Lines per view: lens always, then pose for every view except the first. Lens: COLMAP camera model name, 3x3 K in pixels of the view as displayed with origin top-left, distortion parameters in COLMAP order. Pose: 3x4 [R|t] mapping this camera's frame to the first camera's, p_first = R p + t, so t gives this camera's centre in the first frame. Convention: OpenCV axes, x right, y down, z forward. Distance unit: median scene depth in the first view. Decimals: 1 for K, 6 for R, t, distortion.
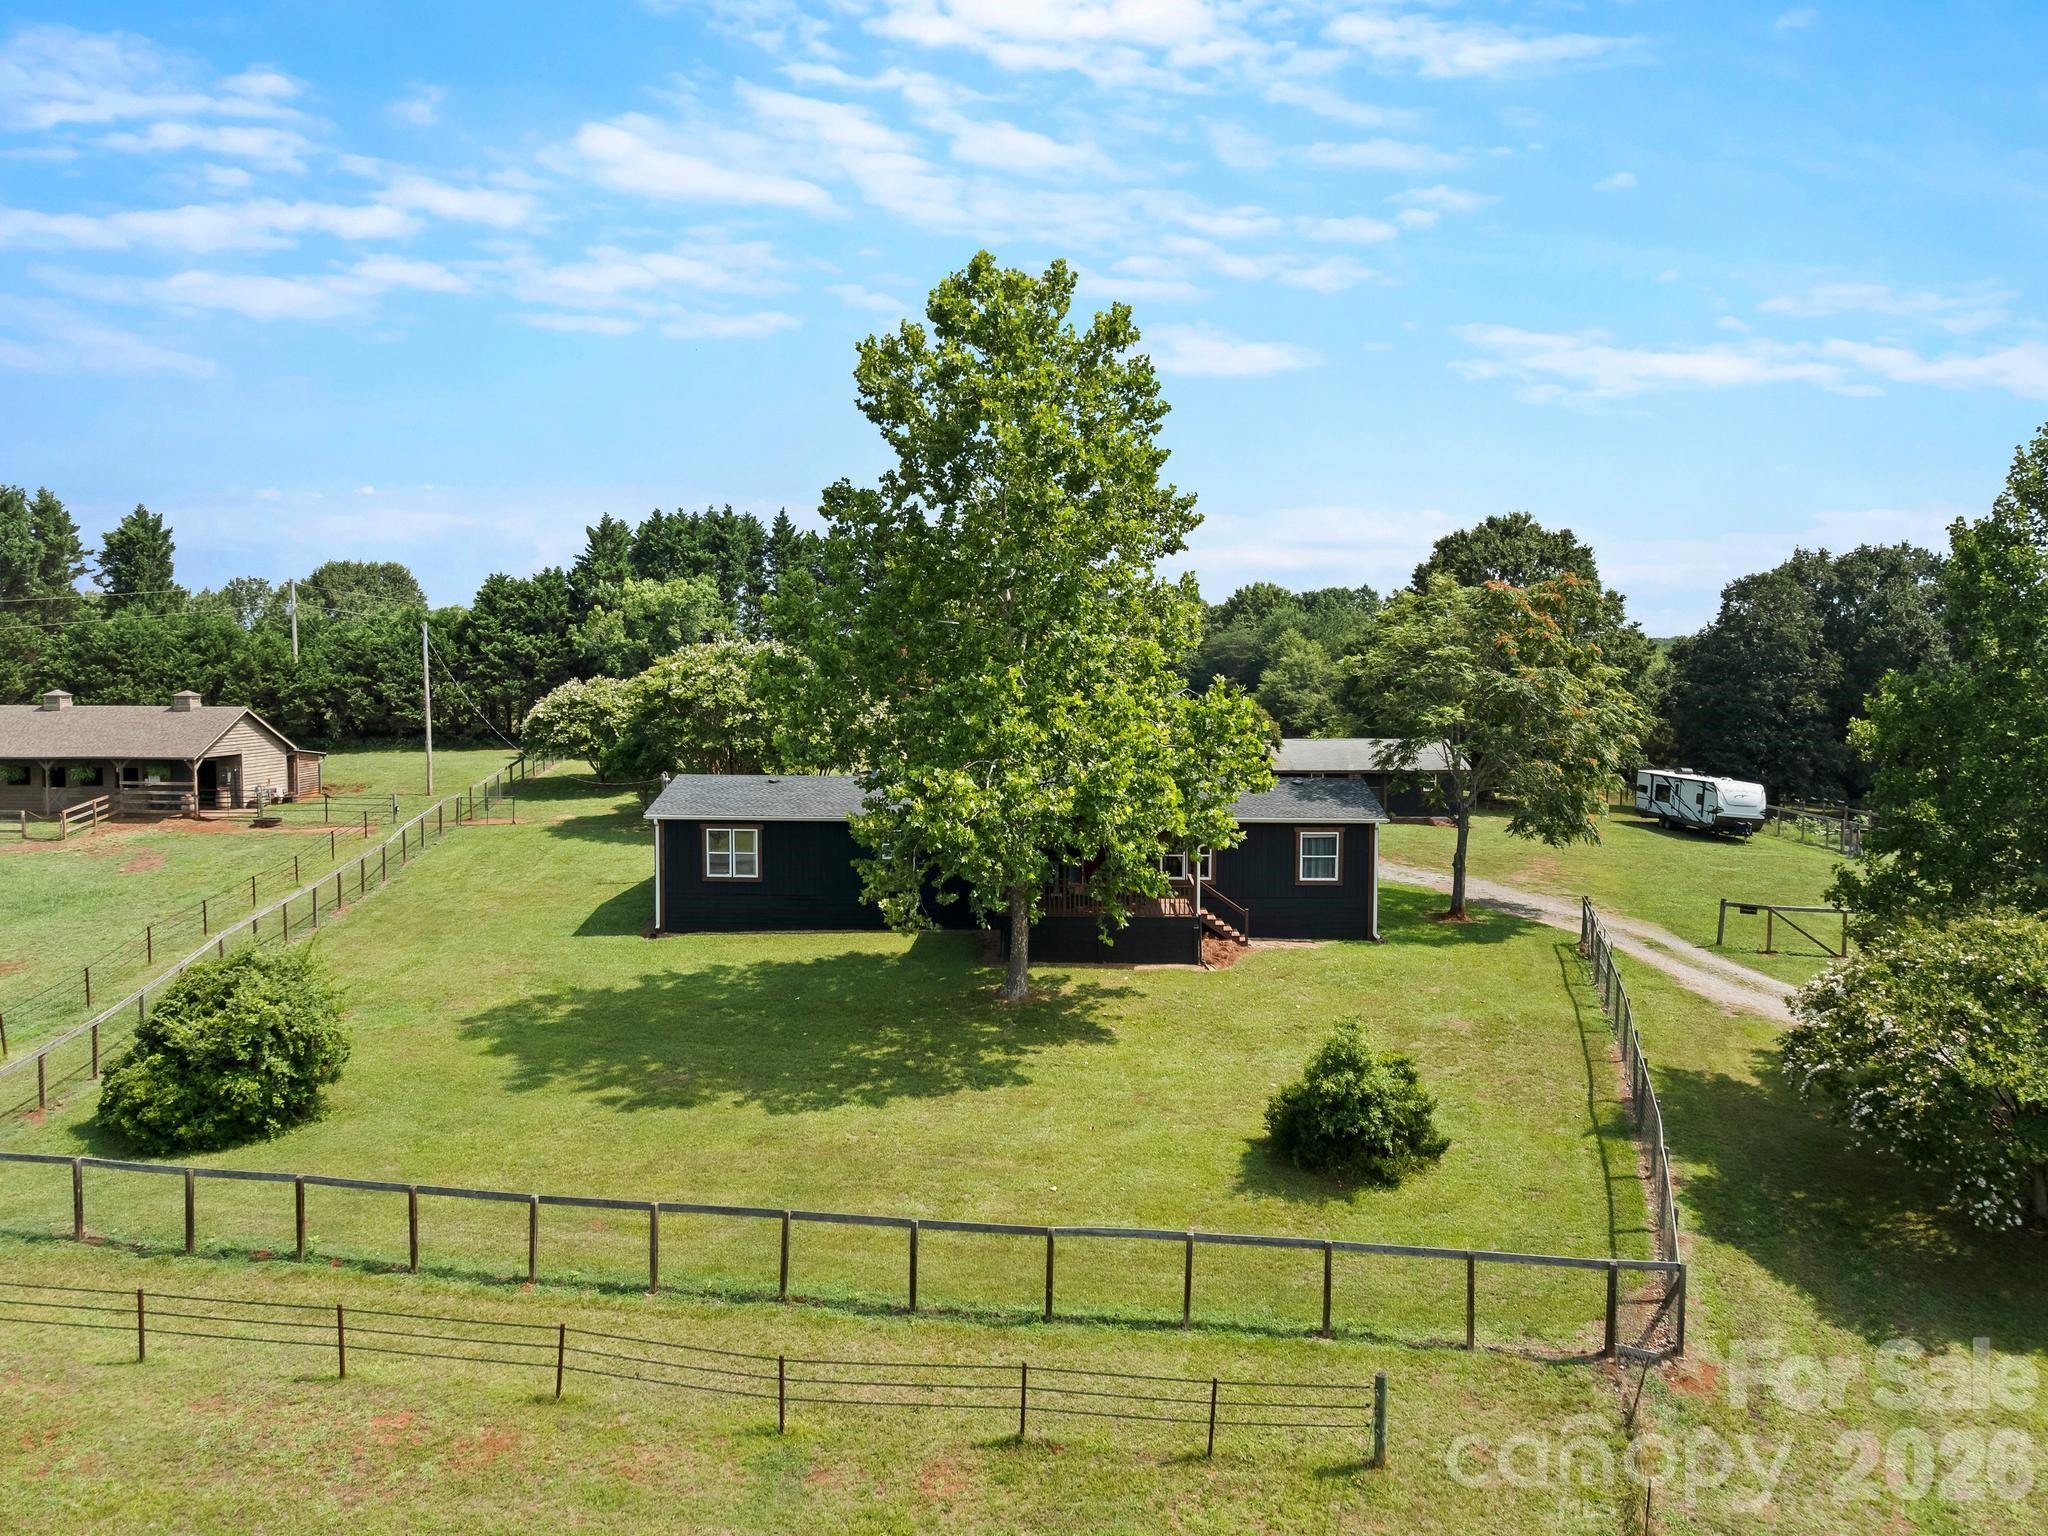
lens RADIAL K [[1524.2, 0, 1024.0], [0, 1524.2, 768.0], [0, 0, 1]] dist [-0.002936, -0.001303]
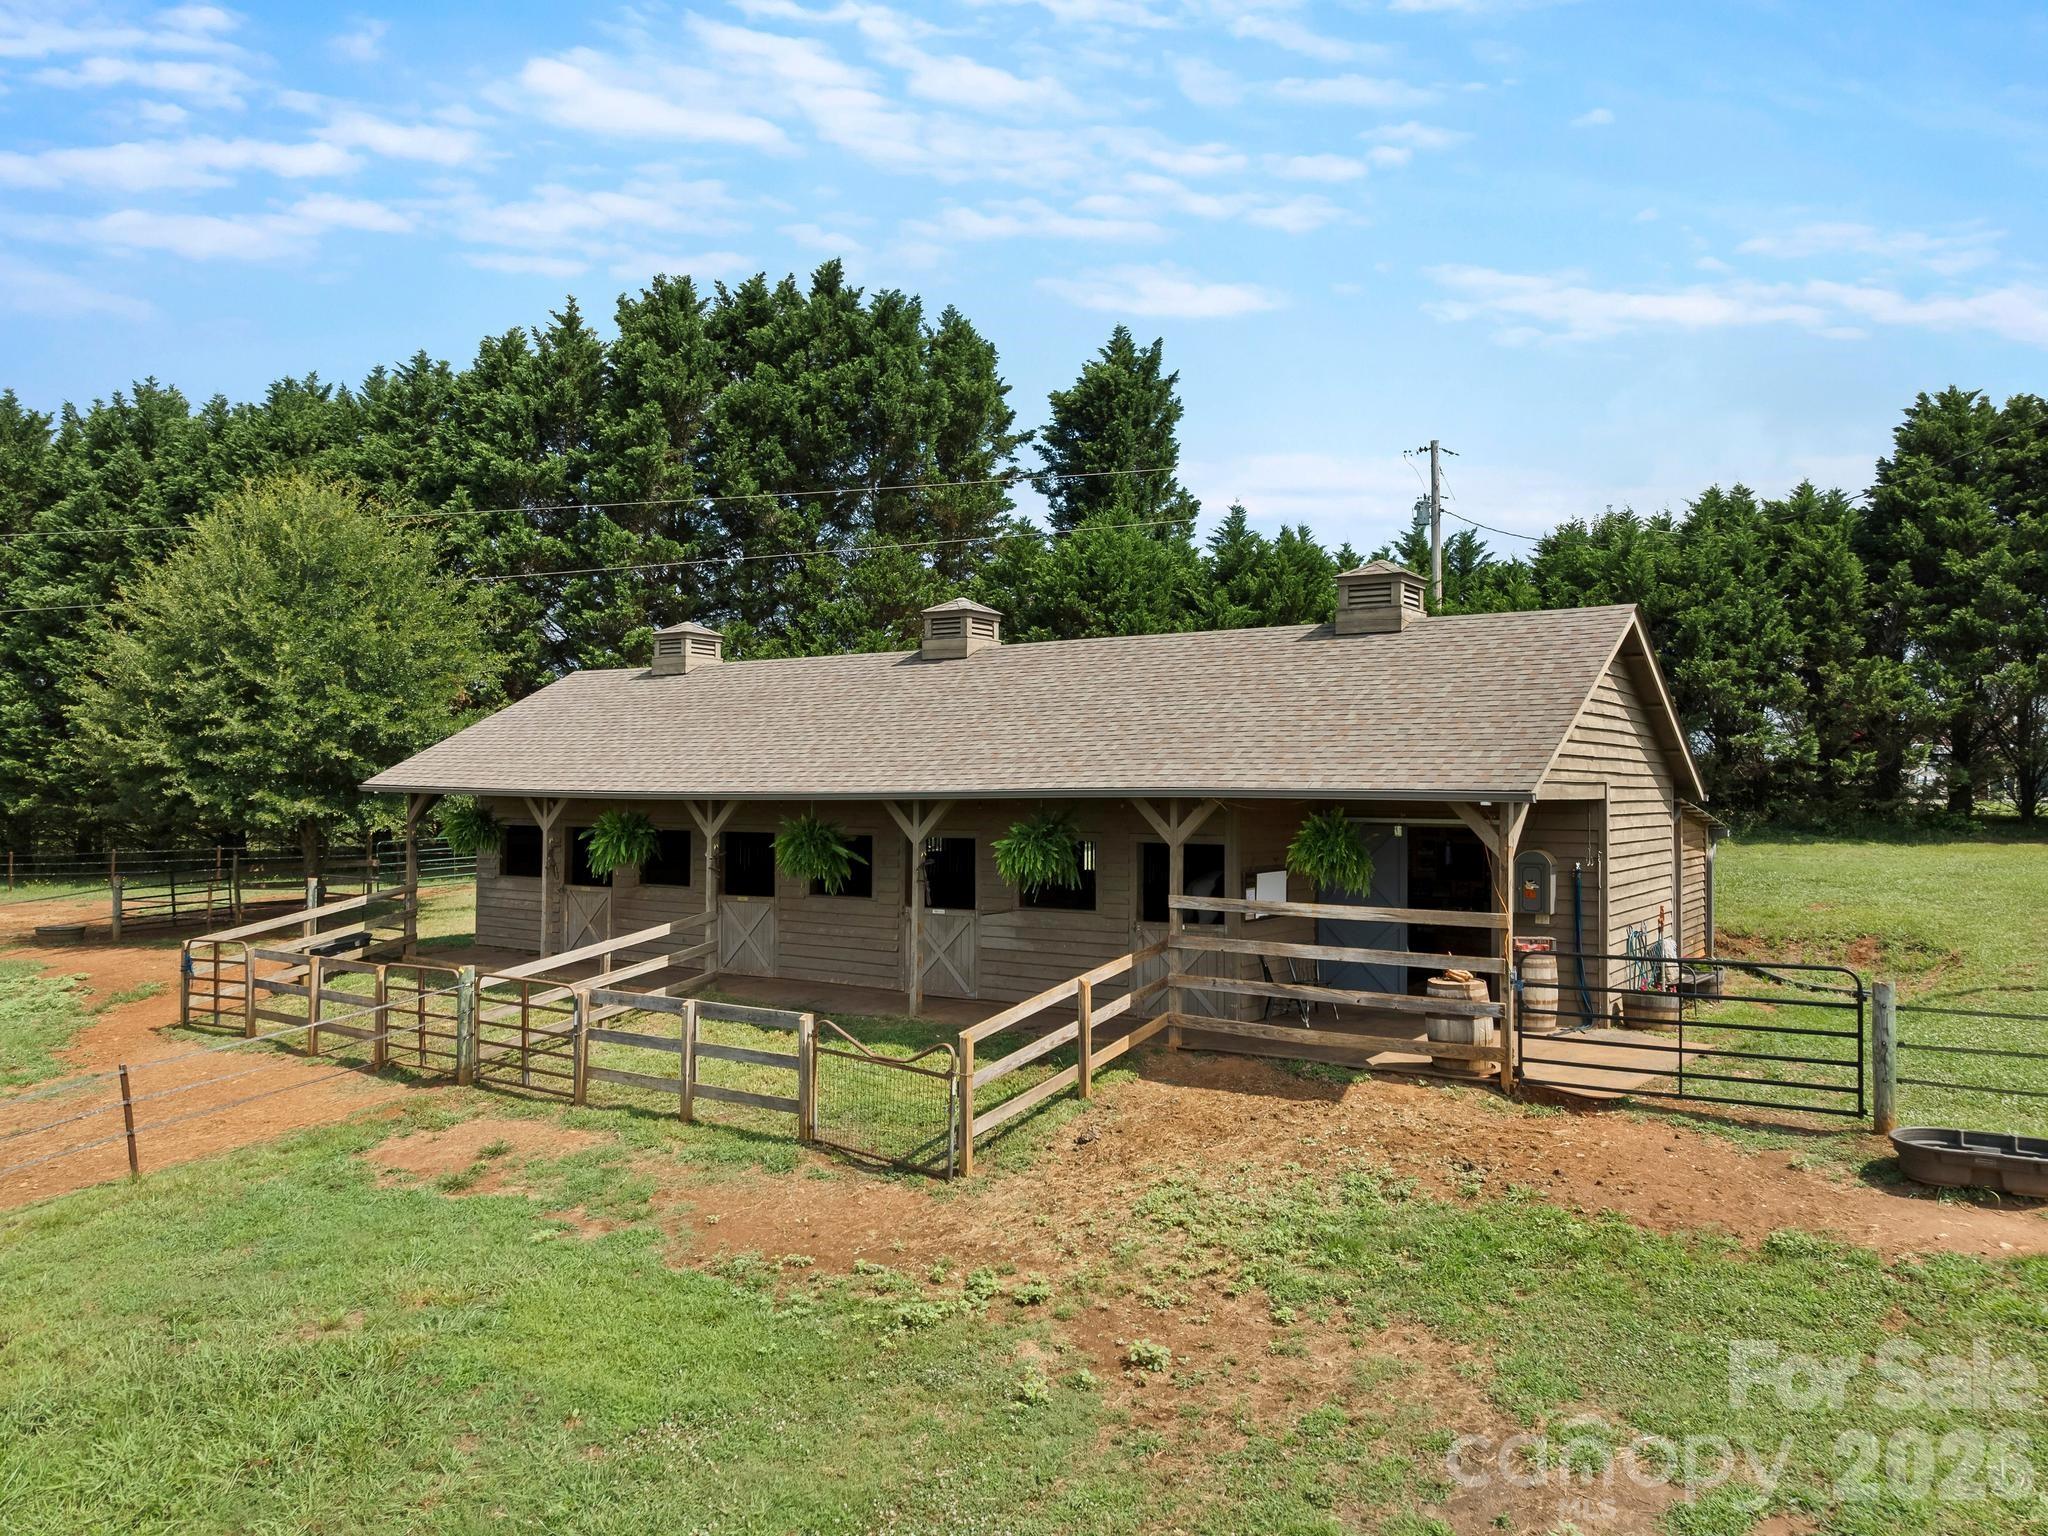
lens RADIAL K [[1524.2, 0, 1024.0], [0, 1524.2, 768.0], [0, 0, 1]] dist [-0.002936, -0.001303]
pose [[0.866360, -0.008340, -0.499350, -0.382402], [-0.036273, 0.996169, -0.079571, 0.006760], [0.498100, 0.087050, 0.862739, 0.604143]]
